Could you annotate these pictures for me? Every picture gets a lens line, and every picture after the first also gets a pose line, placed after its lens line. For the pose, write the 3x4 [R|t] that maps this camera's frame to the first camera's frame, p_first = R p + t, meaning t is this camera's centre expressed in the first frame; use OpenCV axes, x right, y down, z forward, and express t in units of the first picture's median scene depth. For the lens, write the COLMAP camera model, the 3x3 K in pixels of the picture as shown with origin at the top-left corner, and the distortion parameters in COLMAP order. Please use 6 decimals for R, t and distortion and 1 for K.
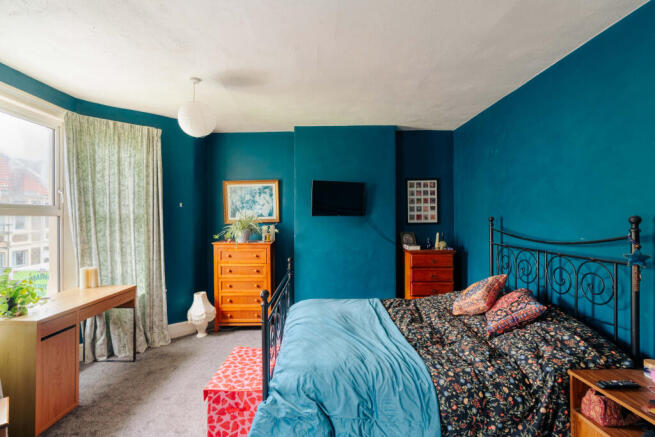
lens RADIAL K [[305.5, 0, 325.6], [0, 305.5, 217.5], [0, 0, 1]] dist [-0.002466, 0.000470]
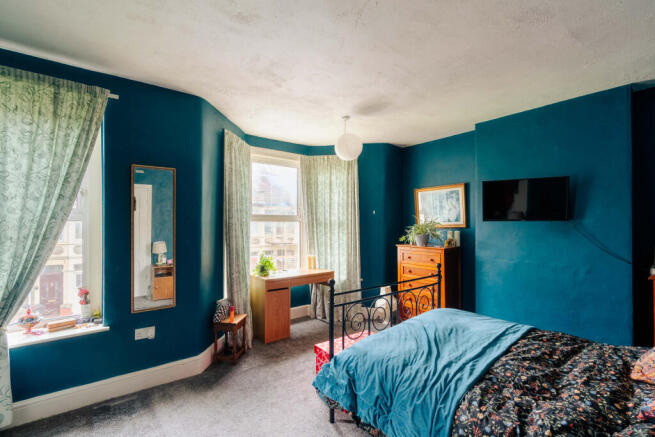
lens RADIAL K [[305.5, 0, 323.7], [0, 305.5, 220.8], [0, 0, 1]] dist [-0.002466, 0.000470]
pose [[0.620985, -0.001987, -0.783820, 0.442186], [-0.001549, 0.999992, -0.003762, -0.002217], [0.783821, 0.003550, 0.620977, 0.093254]]
